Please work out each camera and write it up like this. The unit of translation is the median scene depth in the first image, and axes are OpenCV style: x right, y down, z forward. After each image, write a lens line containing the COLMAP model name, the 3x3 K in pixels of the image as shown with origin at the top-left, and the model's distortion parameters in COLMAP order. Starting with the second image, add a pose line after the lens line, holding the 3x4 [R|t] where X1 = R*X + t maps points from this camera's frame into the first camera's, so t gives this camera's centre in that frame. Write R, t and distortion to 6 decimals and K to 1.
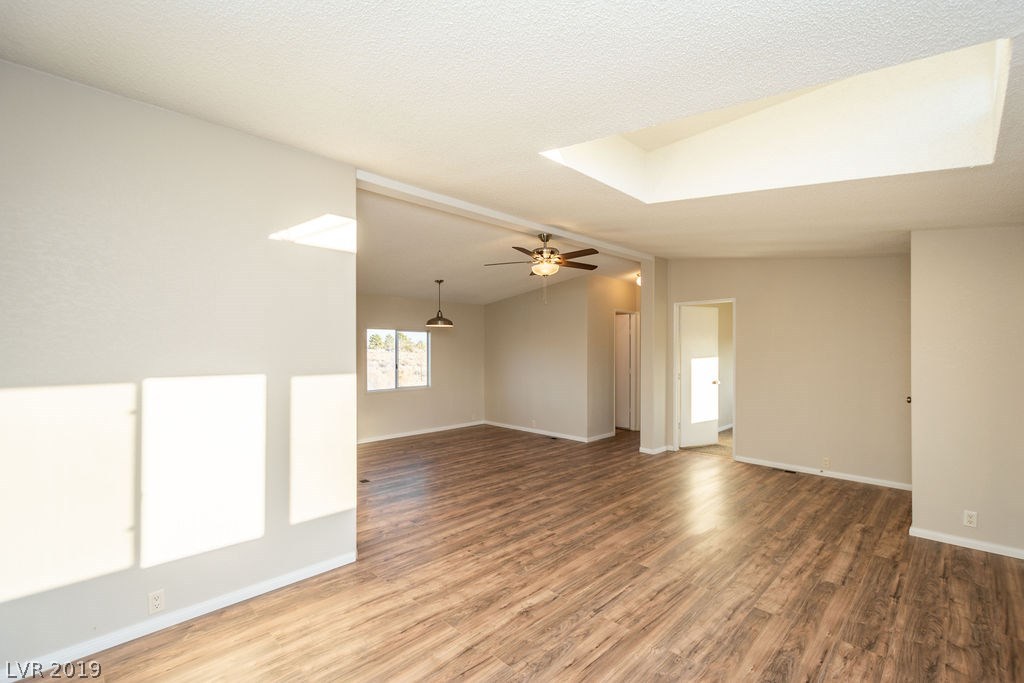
lens RADIAL K [[447.6, 0, 520.9], [0, 447.6, 346.1], [0, 0, 1]] dist [0.003150, 0.000899]
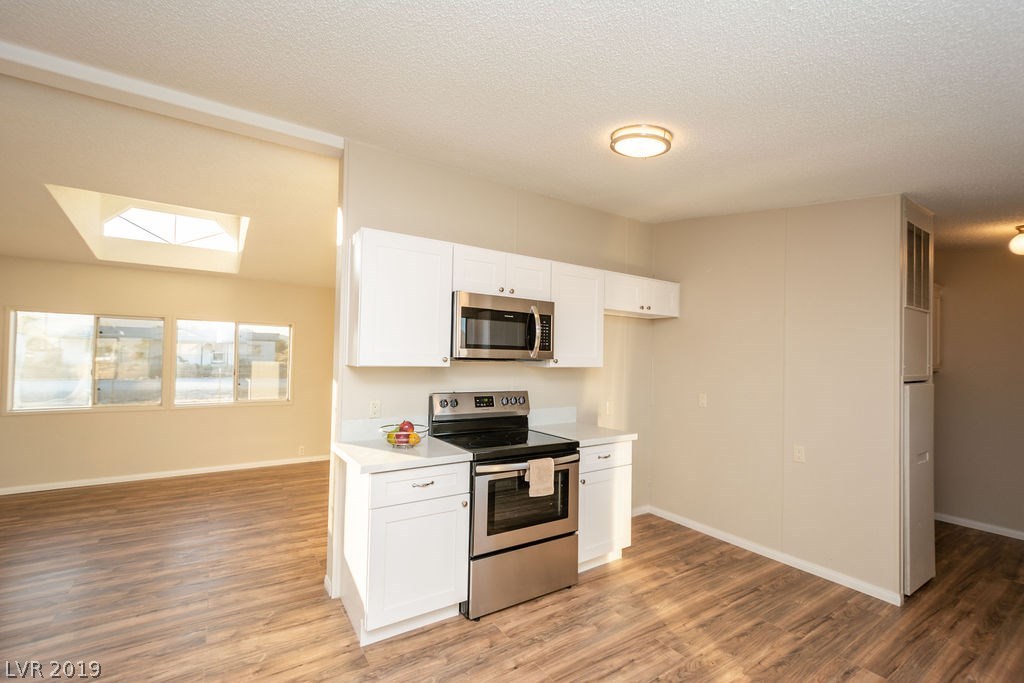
lens RADIAL K [[447.6, 0, 520.9], [0, 447.6, 346.1], [0, 0, 1]] dist [0.003150, 0.000899]
pose [[-0.981109, -0.013795, 0.192965, -0.801268], [-0.019821, 0.999373, -0.029334, 0.018473], [-0.192439, -0.032604, -0.980767, 1.594663]]
